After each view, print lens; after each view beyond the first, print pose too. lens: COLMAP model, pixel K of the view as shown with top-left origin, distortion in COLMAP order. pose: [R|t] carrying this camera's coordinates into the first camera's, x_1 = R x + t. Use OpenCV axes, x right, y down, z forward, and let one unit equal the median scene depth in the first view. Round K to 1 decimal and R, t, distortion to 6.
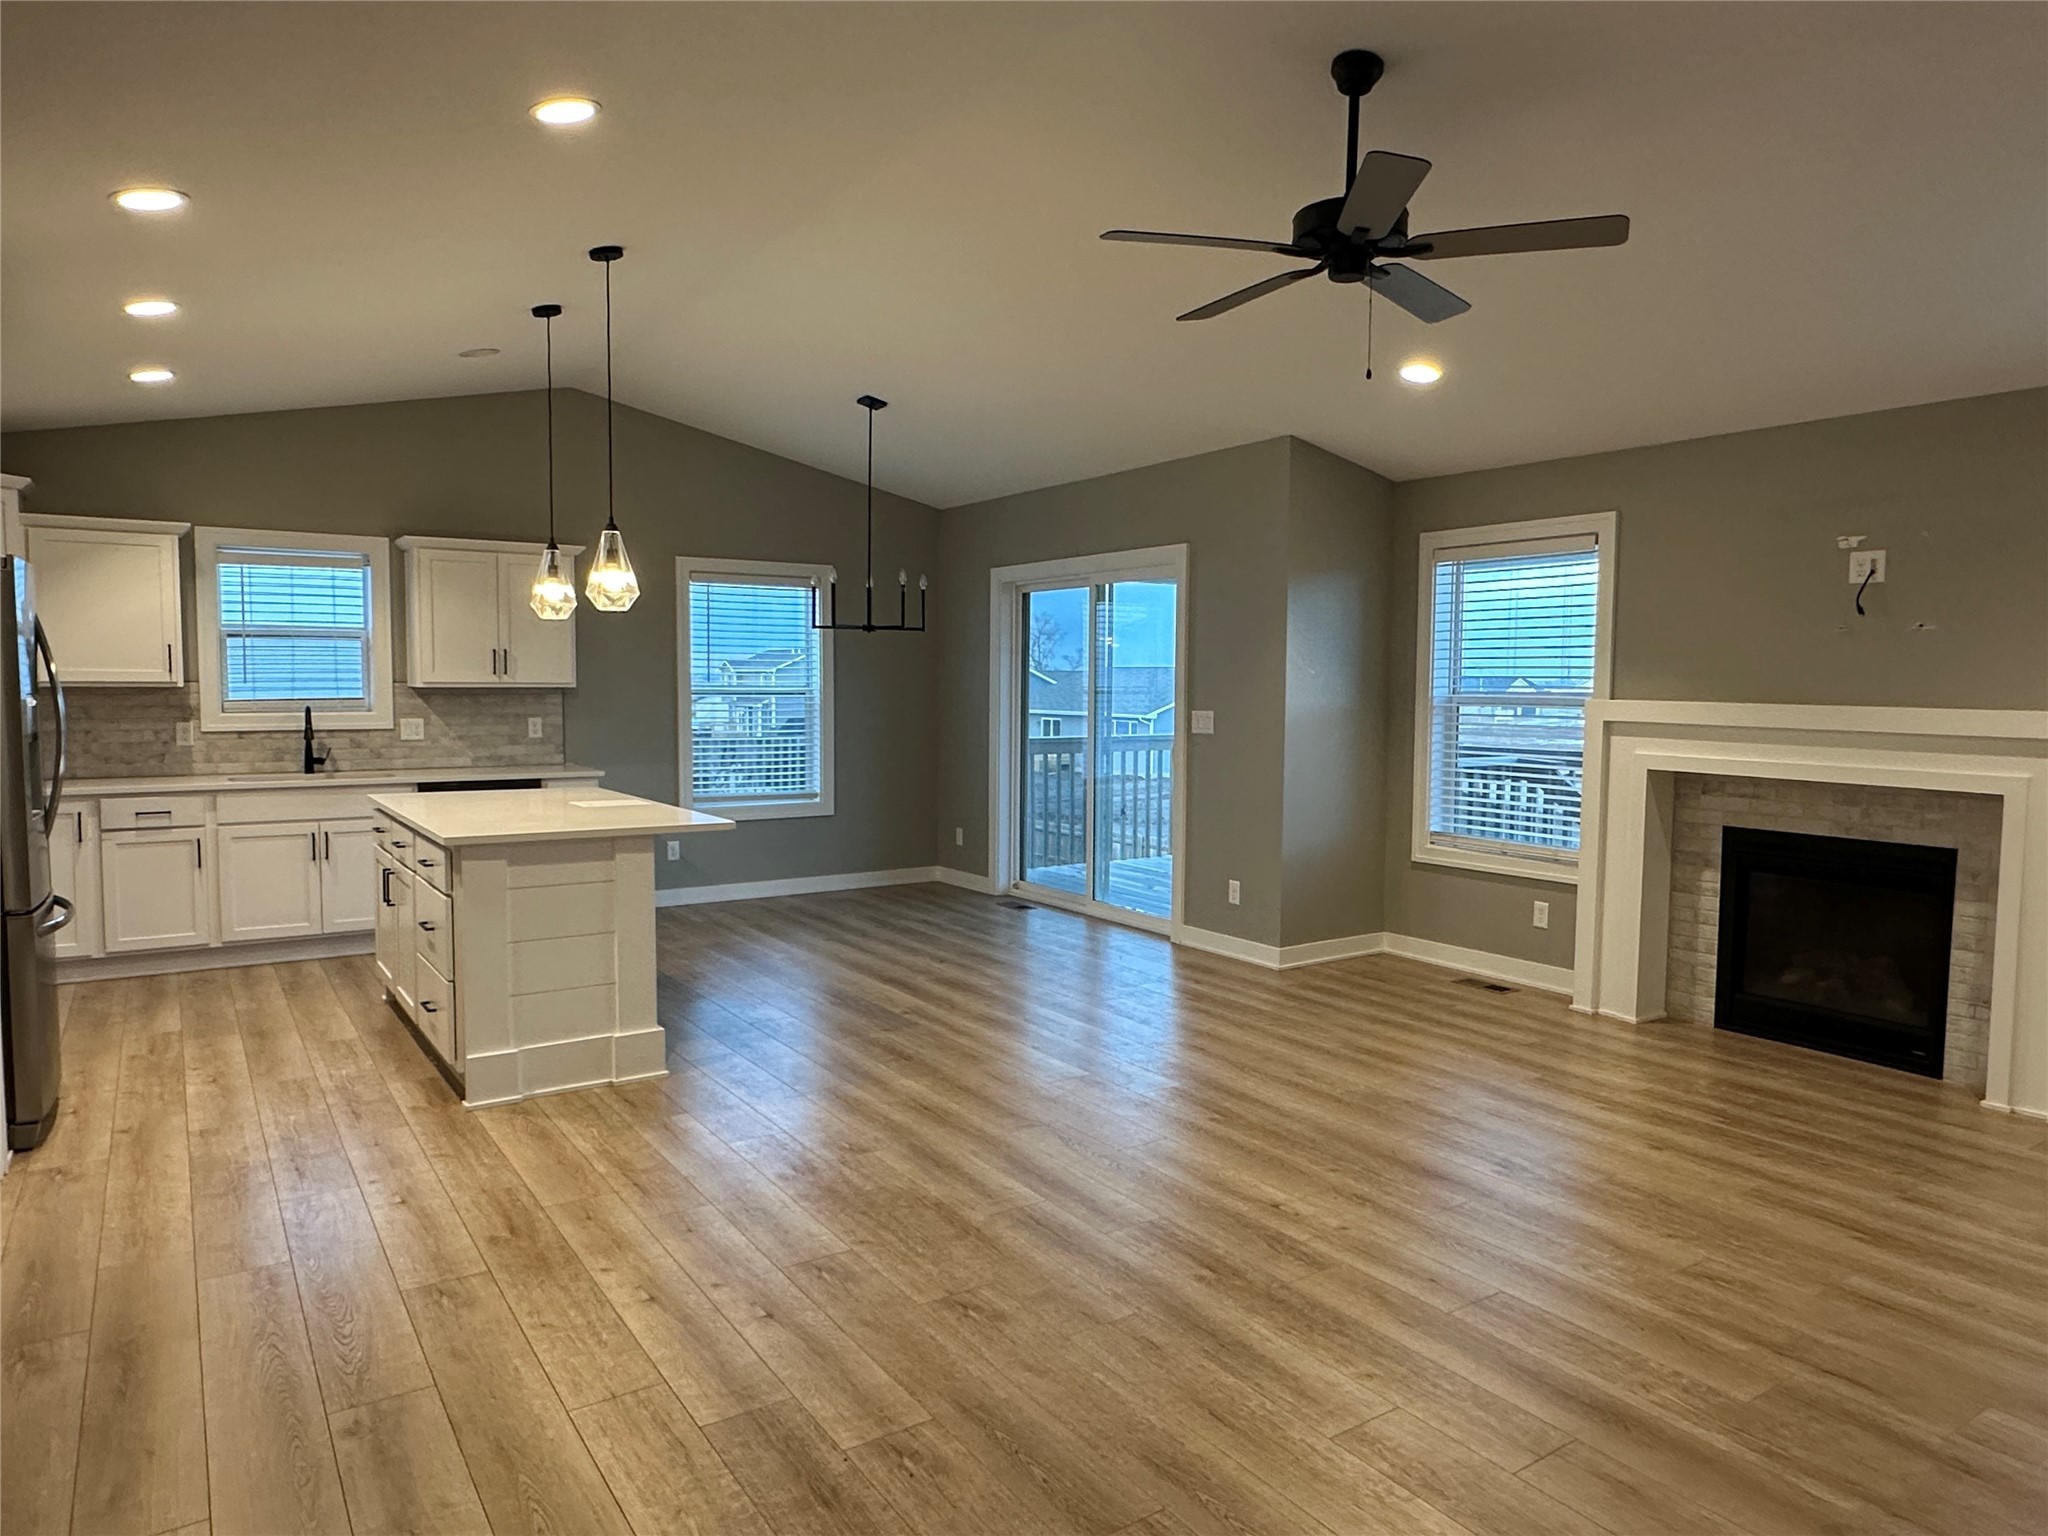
lens RADIAL K [[1295.9, 0, 1024.0], [0, 1295.9, 768.0], [0, 0, 1]] dist [0.002572, -0.003855]
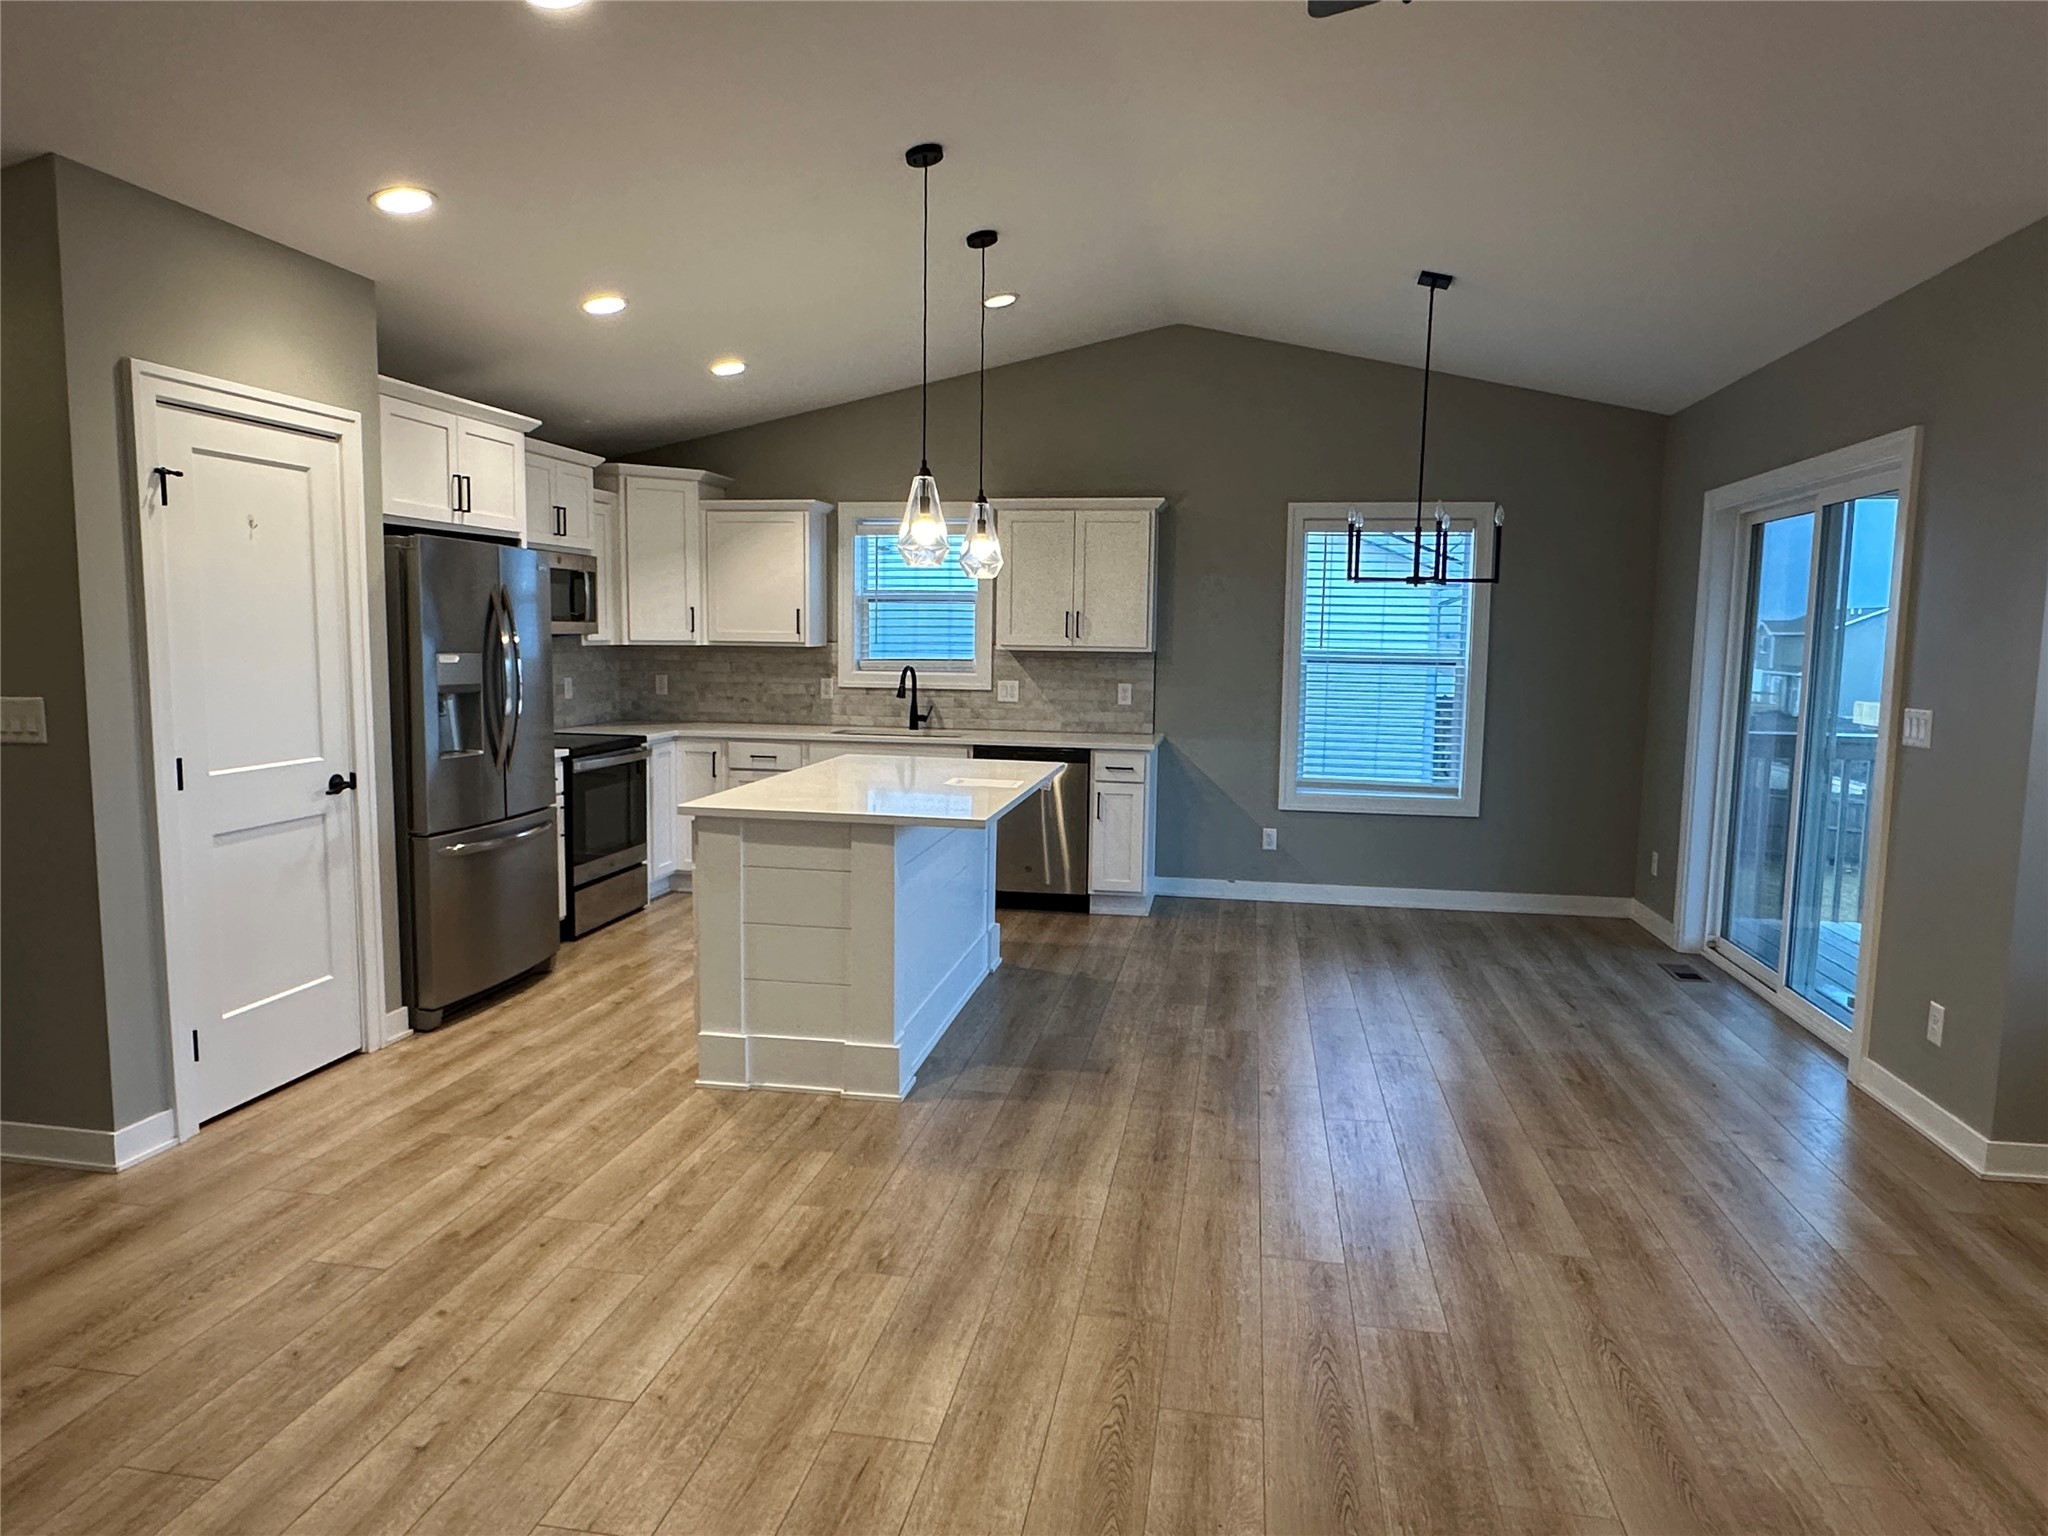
lens RADIAL K [[1295.9, 0, 1024.0], [0, 1295.9, 768.0], [0, 0, 1]] dist [0.002572, -0.003855]
pose [[0.724199, 0.076370, -0.685349, 0.256690], [-0.056731, 0.997078, 0.051160, -0.024669], [0.687254, 0.001831, 0.726415, 0.297314]]
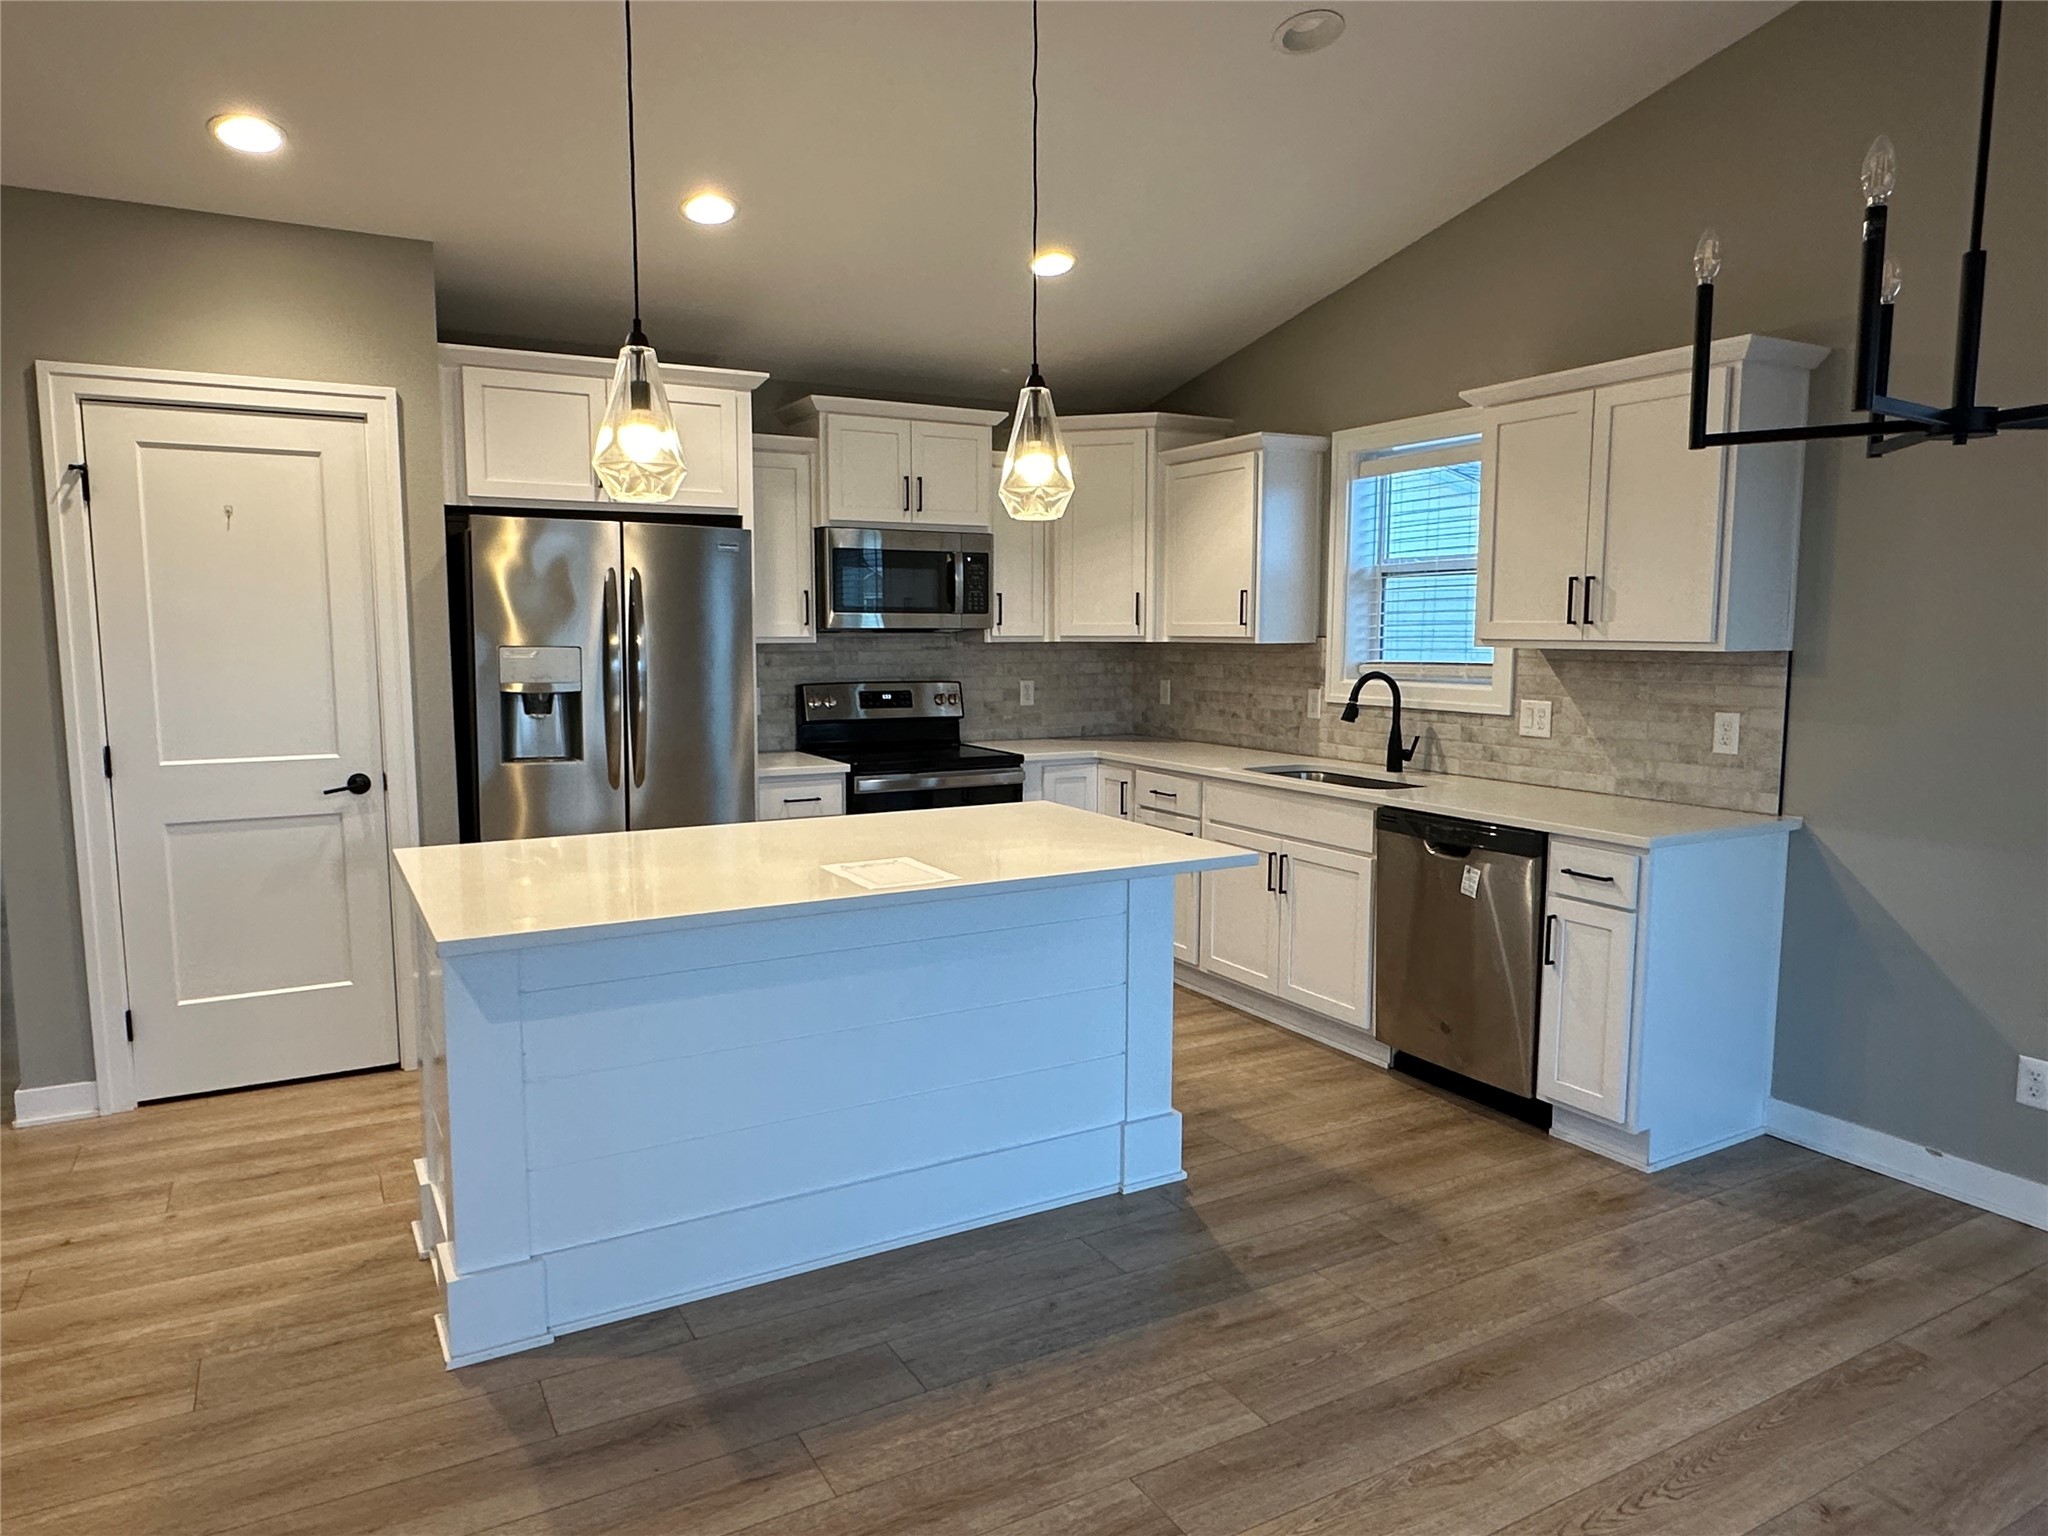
lens RADIAL K [[1295.9, 0, 1024.0], [0, 1295.9, 768.0], [0, 0, 1]] dist [0.002572, -0.003855]
pose [[-0.079505, 0.102019, -0.991600, 0.151553], [-0.070728, 0.991665, 0.107696, -0.059826], [0.994322, 0.078697, -0.071627, 0.883226]]
